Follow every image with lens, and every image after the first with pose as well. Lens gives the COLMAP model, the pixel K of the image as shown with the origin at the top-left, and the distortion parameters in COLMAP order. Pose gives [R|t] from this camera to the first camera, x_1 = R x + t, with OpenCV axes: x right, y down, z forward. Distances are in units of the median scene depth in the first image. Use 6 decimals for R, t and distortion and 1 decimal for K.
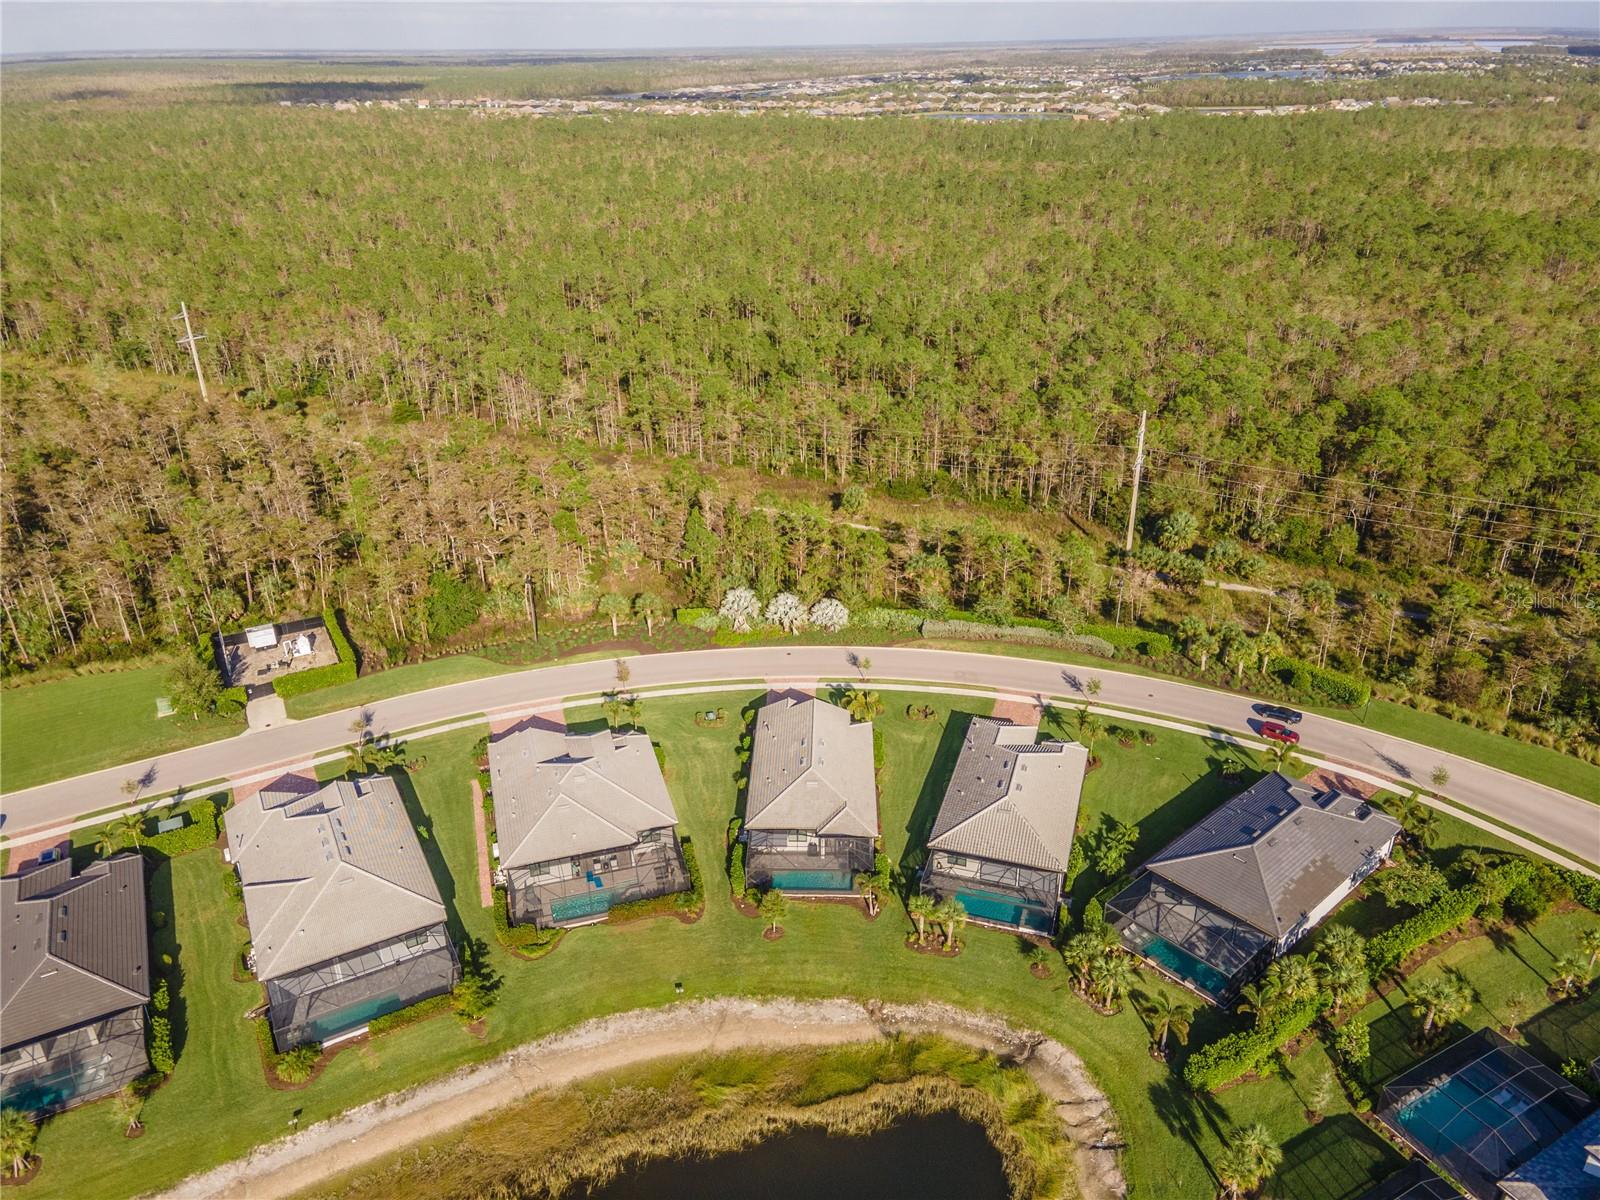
lens RADIAL K [[1171.0, 0, 793.2], [0, 1171.0, 596.2], [0, 0, 1]] dist [0.028798, 0.023063]
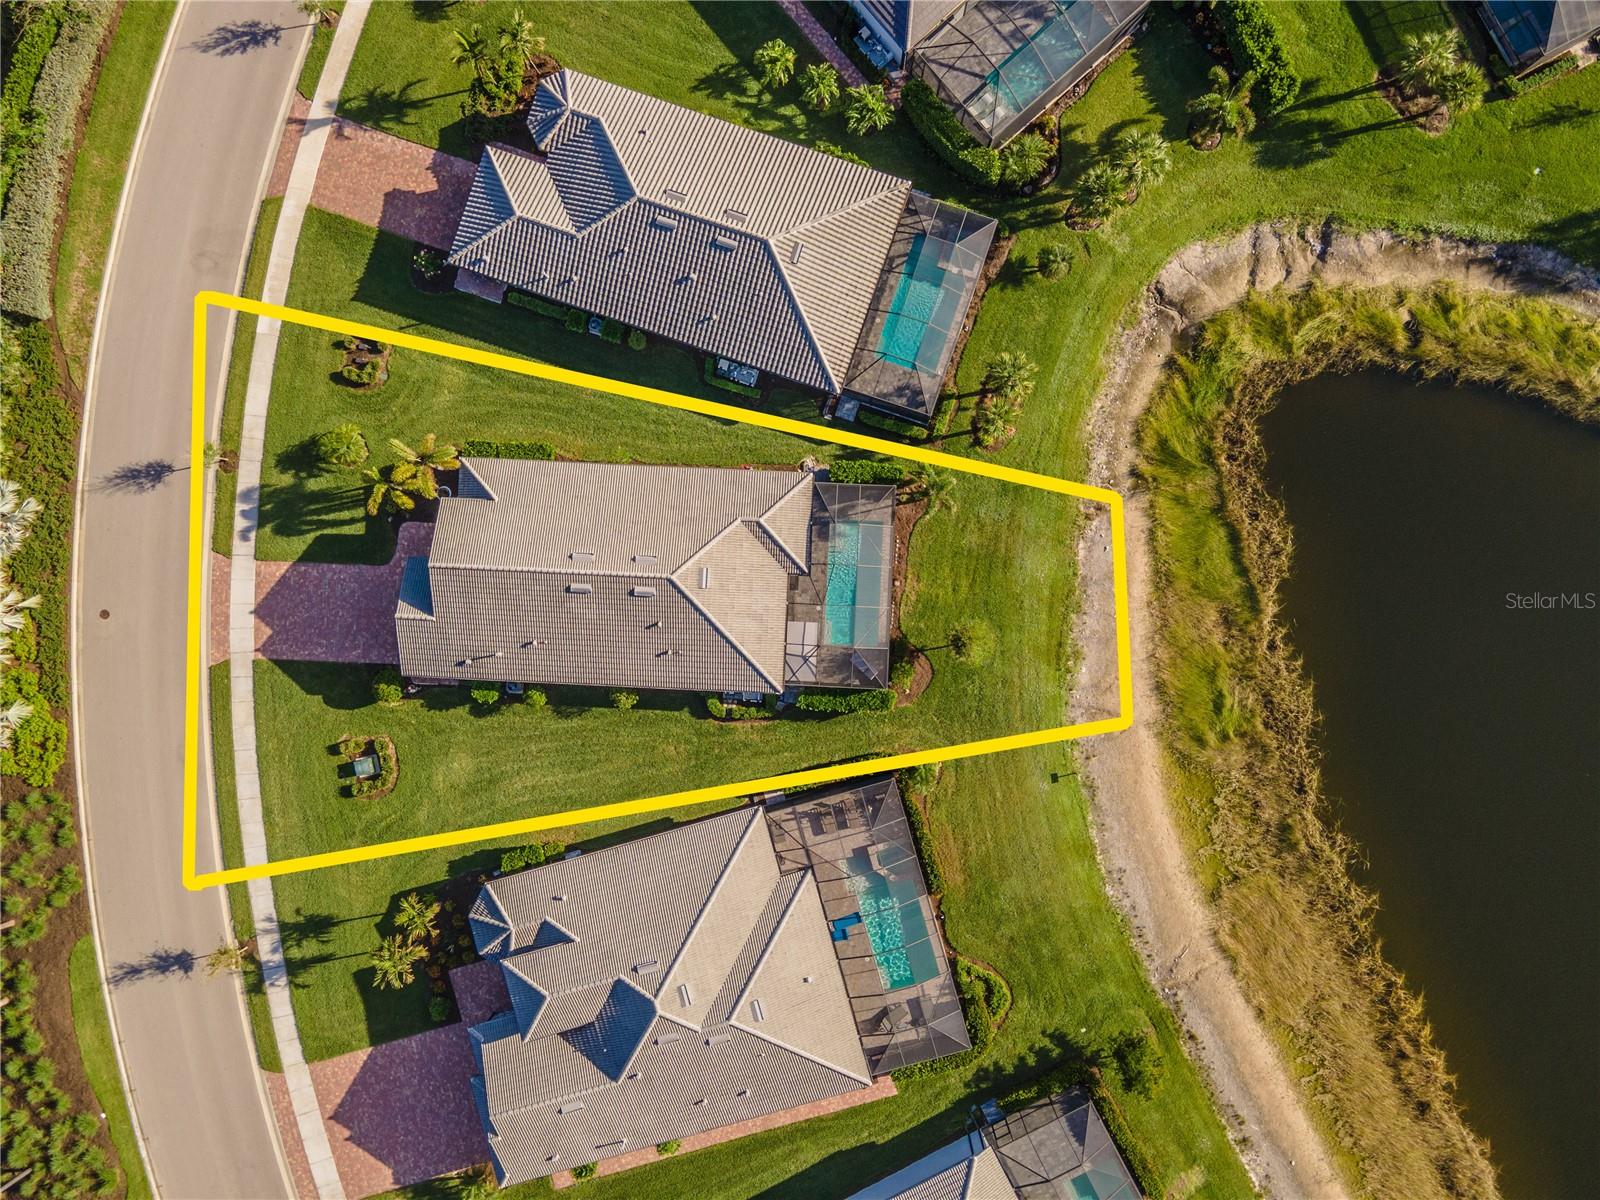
lens RADIAL K [[1171.0, 0, 811.5], [0, 1171.0, 598.2], [0, 0, 1]] dist [0.028798, 0.023063]
pose [[0.012020, -0.999701, 0.021309, -0.003734], [0.461431, 0.024451, 0.886839, -0.231371], [-0.887094, -0.000827, 0.461587, 0.505402]]
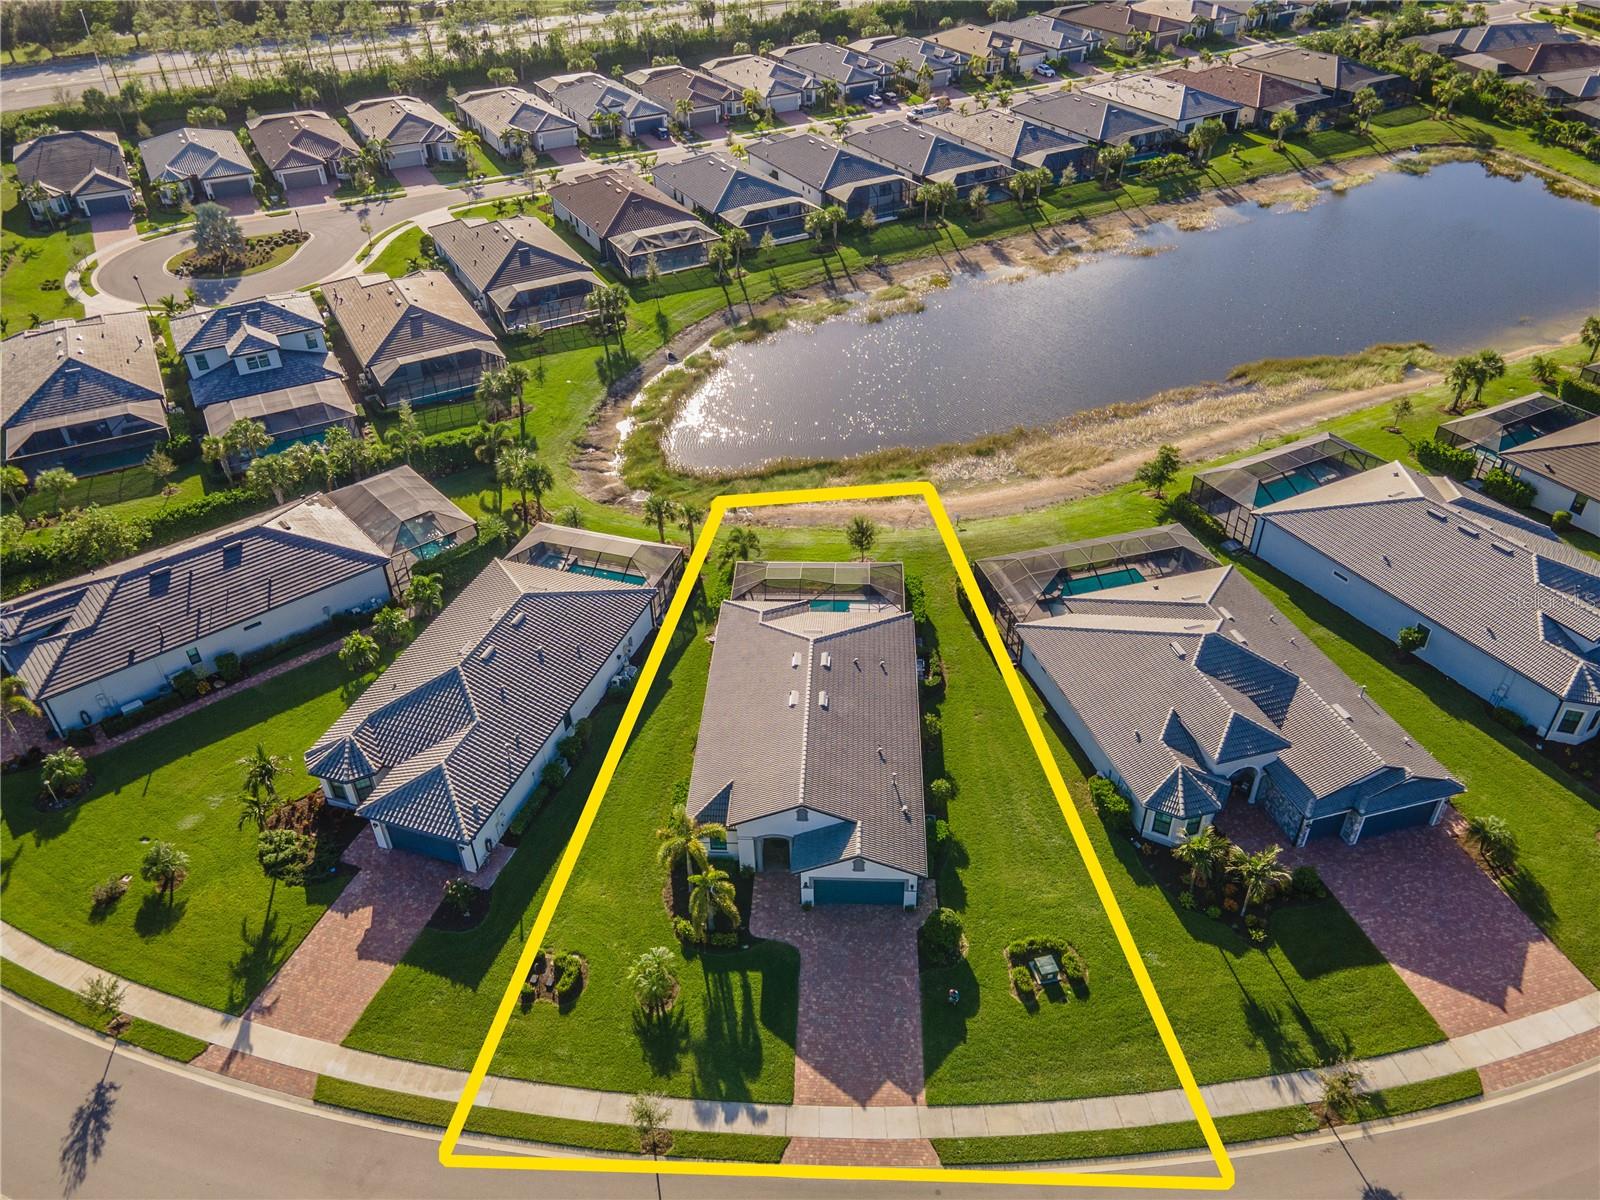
lens RADIAL K [[1171.0, 0, 791.6], [0, 1171.0, 599.9], [0, 0, 1]] dist [0.028798, 0.023063]
pose [[-0.998967, 0.023405, 0.038944, 0.001971], [0.045390, 0.475372, 0.878613, -0.291804], [0.002051, 0.879474, -0.475943, 0.936710]]
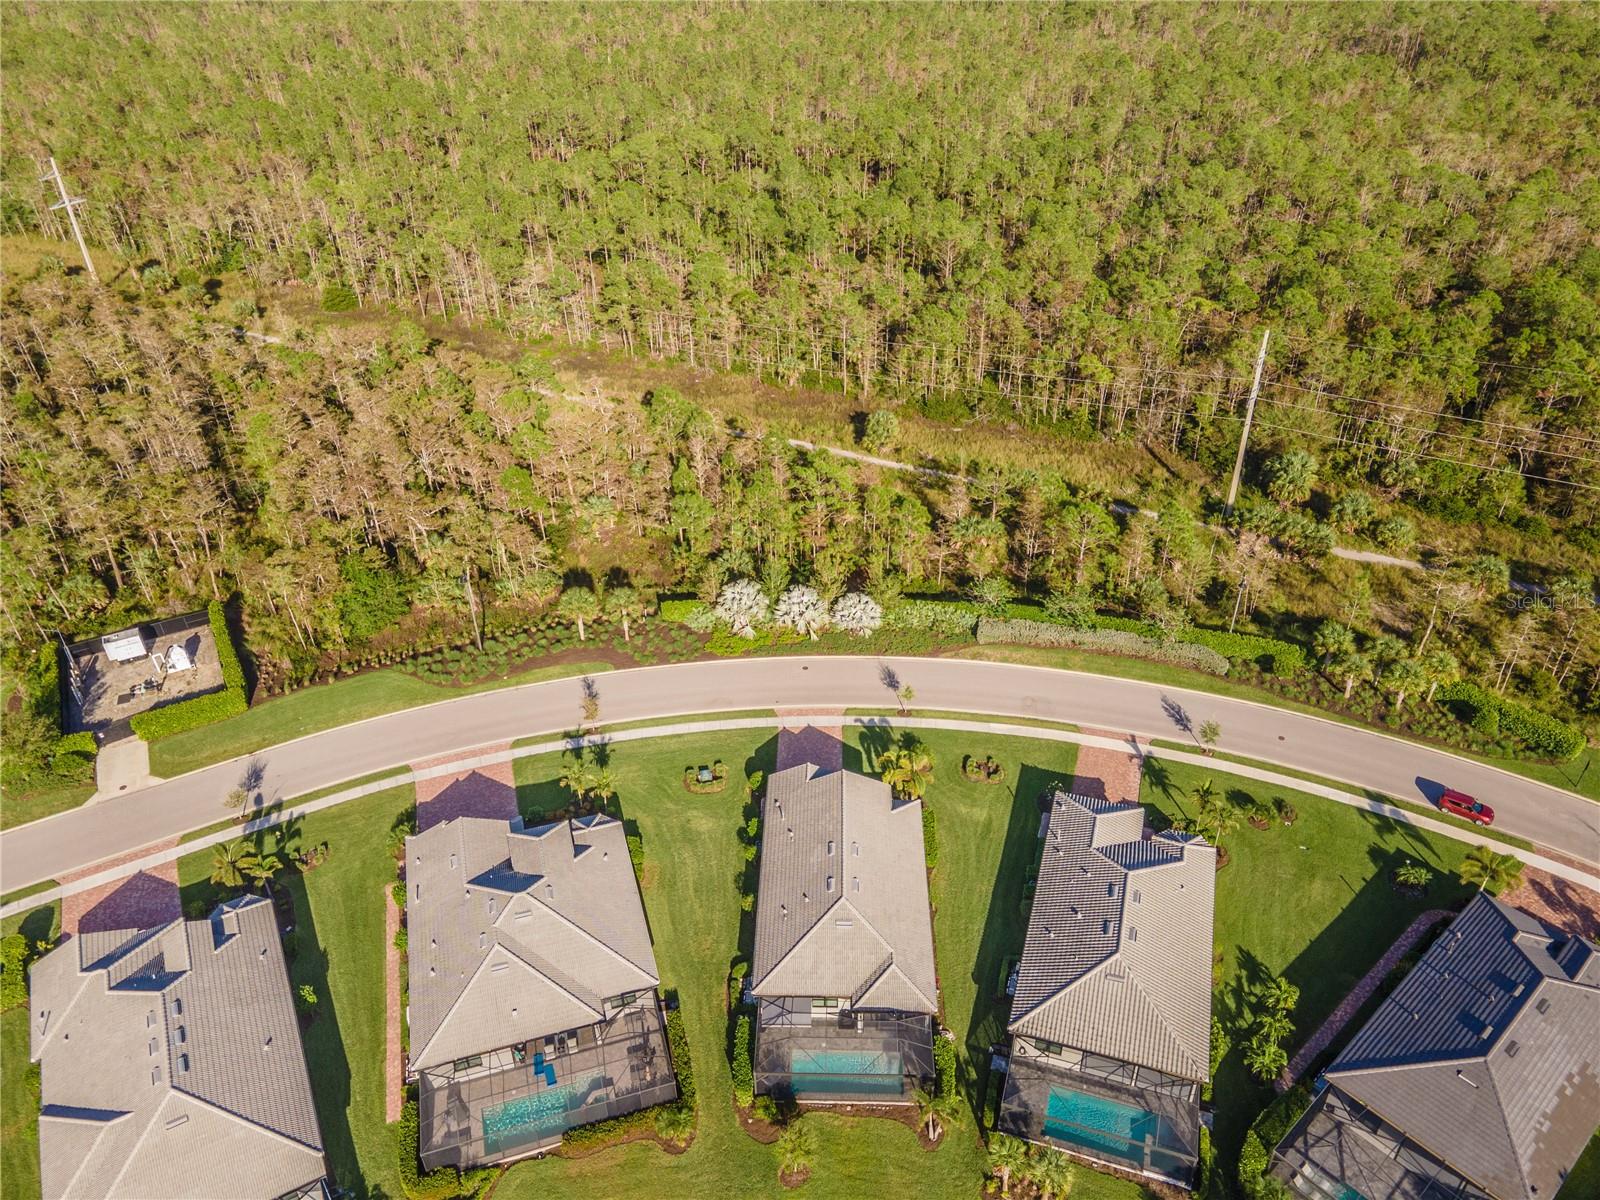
lens RADIAL K [[1171.0, 0, 794.1], [0, 1171.0, 601.1], [0, 0, 1]] dist [0.028798, 0.023063]
pose [[0.999986, -0.004814, -0.002086, -0.008981], [0.005071, 0.988800, 0.149161, -0.105802], [0.001345, -0.149170, 0.988811, 0.228186]]
